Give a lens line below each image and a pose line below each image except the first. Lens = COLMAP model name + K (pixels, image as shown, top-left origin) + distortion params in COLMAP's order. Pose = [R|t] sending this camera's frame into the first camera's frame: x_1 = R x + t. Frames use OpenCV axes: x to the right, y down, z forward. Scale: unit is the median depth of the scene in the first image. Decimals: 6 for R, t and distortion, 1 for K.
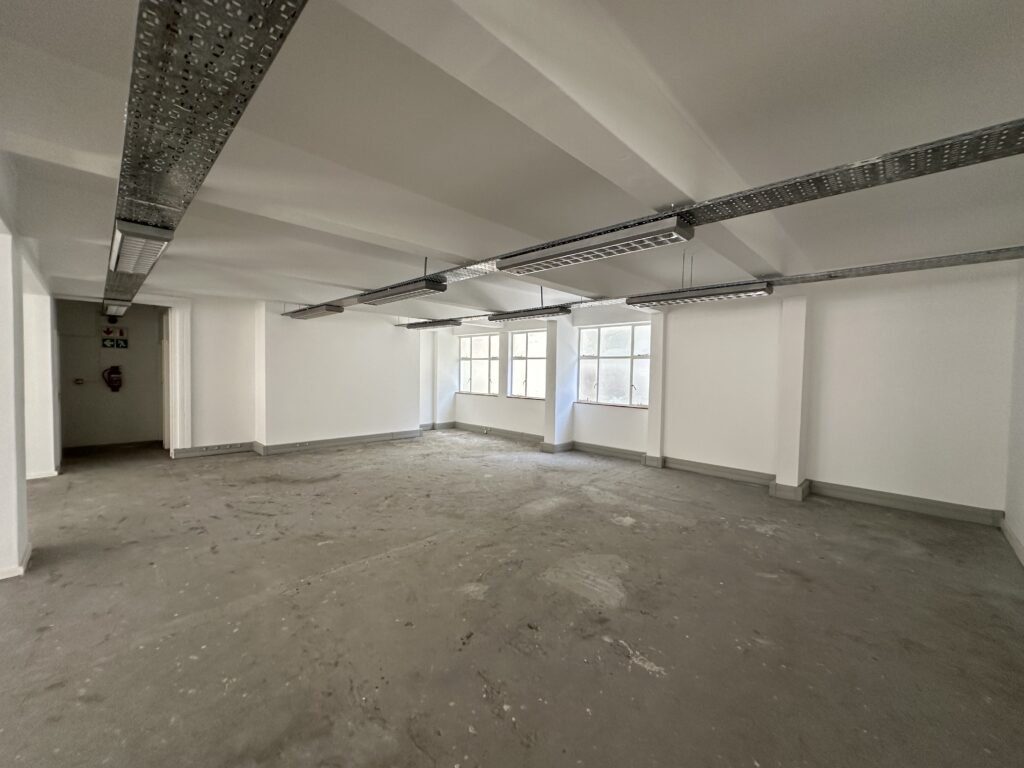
lens RADIAL K [[405.0, 0, 512.0], [0, 405.0, 384.0], [0, 0, 1]] dist [-0.000315, 0.000204]
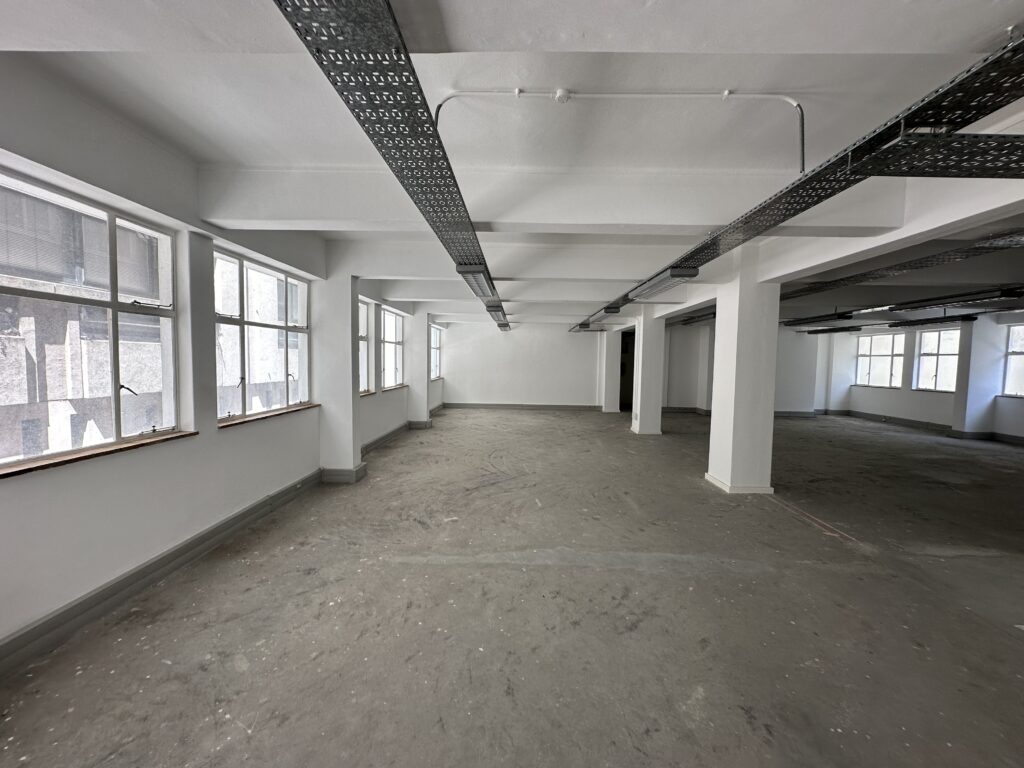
lens RADIAL K [[414.9, 0, 505.8], [0, 414.9, 384.5], [0, 0, 1]] dist [-0.000476, 0.000147]
pose [[0.682062, 0.036553, -0.730380, 0.075297], [-0.029232, 0.999315, 0.022714, 0.030799], [0.730710, 0.005859, 0.682663, -0.747560]]
